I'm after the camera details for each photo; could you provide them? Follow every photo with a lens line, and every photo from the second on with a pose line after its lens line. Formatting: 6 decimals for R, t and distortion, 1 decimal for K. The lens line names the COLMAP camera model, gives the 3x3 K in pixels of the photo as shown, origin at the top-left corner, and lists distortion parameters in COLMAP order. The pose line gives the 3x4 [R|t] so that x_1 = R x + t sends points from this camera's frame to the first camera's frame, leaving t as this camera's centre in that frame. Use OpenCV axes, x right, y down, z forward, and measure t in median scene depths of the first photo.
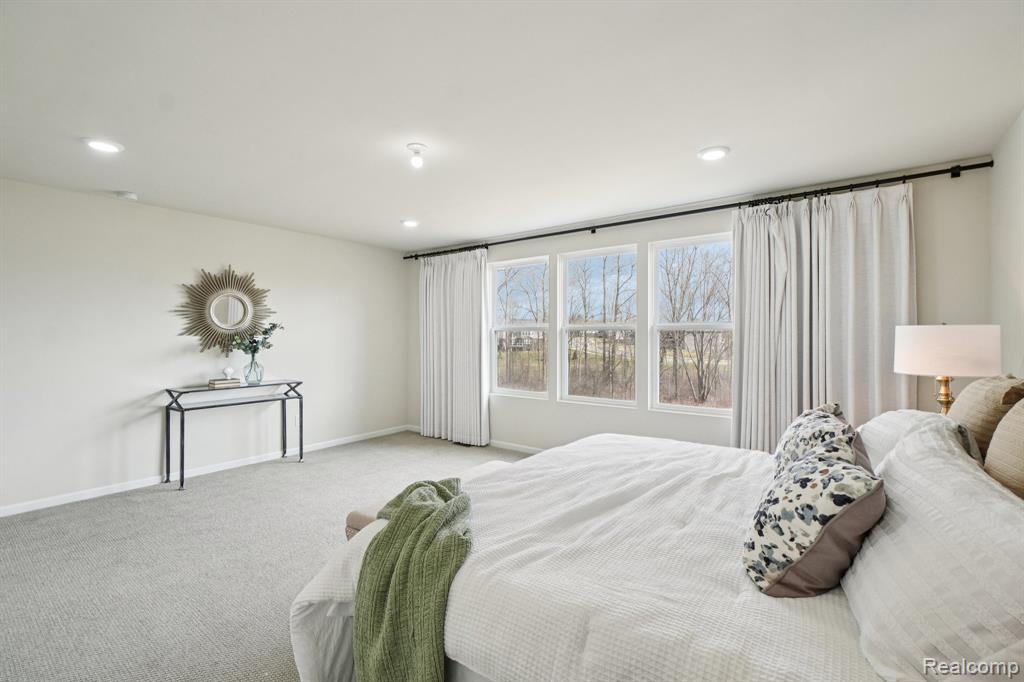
lens RADIAL K [[462.1, 0, 479.6], [0, 462.1, 334.6], [0, 0, 1]] dist [-0.001034, -0.000063]
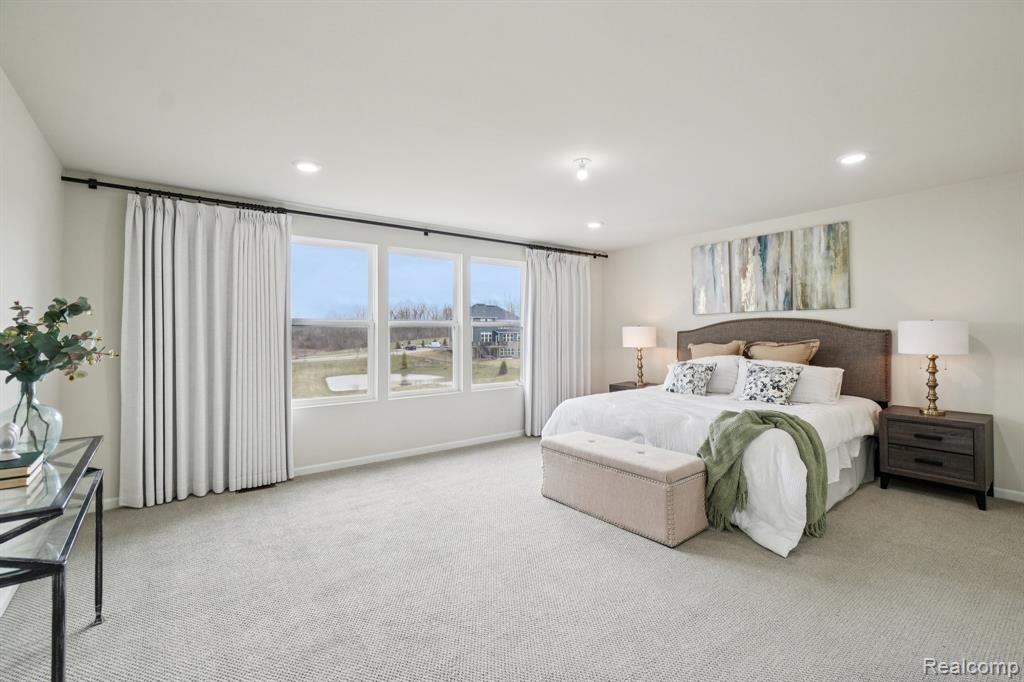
lens RADIAL K [[462.1, 0, 479.6], [0, 462.1, 334.6], [0, 0, 1]] dist [-0.001034, -0.000063]
pose [[0.262040, -0.003092, 0.965052, -0.730919], [-0.001215, 0.999993, 0.003534, 0.004678], [-0.965056, -0.002099, 0.262034, 0.585725]]
